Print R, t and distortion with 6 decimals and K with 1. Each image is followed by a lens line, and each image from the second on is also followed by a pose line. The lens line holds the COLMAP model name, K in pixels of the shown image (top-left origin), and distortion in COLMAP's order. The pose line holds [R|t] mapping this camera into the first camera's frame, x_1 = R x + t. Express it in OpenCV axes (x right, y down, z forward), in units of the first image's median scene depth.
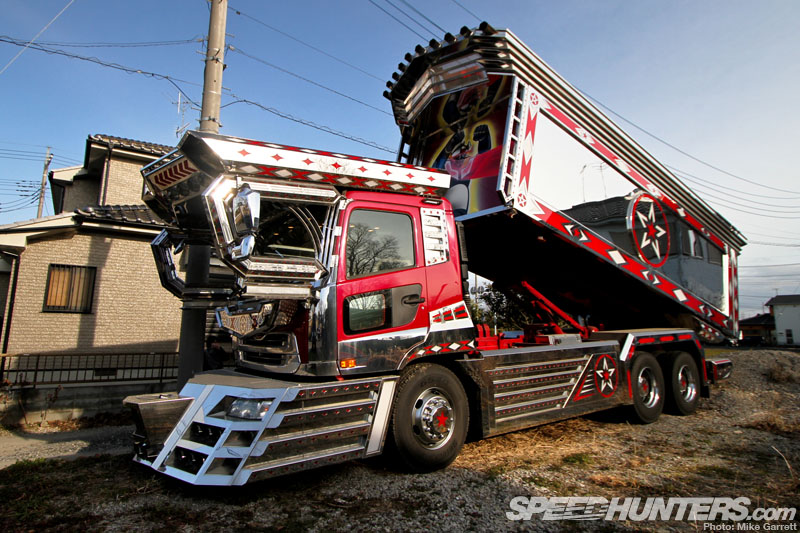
lens RADIAL K [[487.6, 0, 376.1], [0, 487.6, 232.9], [0, 0, 1]] dist [-0.006349, -0.007767]
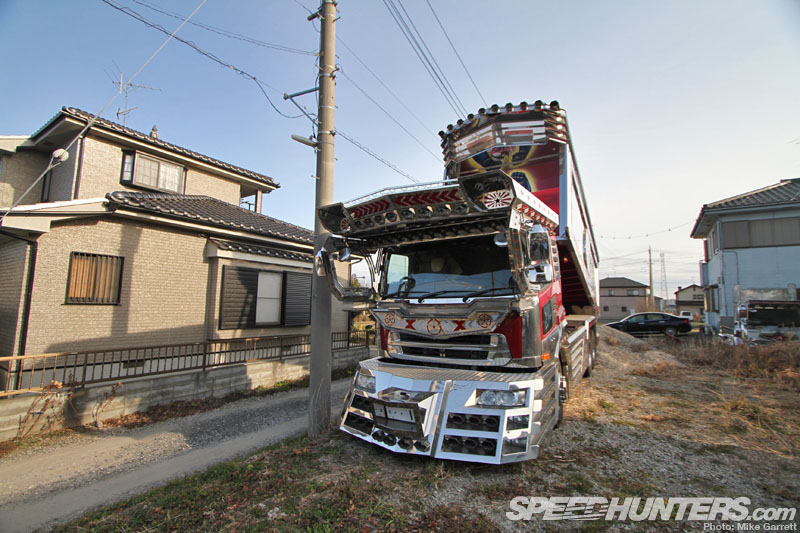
lens RADIAL K [[385.2, 0, 398.4], [0, 385.2, 258.2], [0, 0, 1]] dist [-0.014989, 0.002285]
pose [[0.914272, 0.047085, 0.402355, -0.517585], [-0.078192, 0.995056, 0.061231, -0.020637], [-0.397483, -0.087443, 0.913434, 0.131260]]
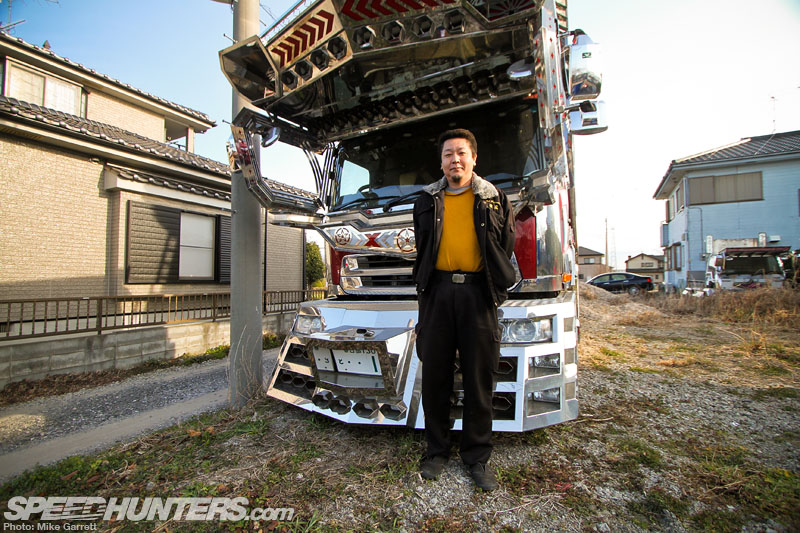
lens RADIAL K [[385.2, 0, 405.7], [0, 385.2, 258.1], [0, 0, 1]] dist [-0.014989, 0.002285]
pose [[0.864705, 0.005552, 0.502250, -0.417549], [-0.073620, 0.990541, 0.115798, 0.100239], [-0.496856, -0.137107, 0.856934, 0.313189]]
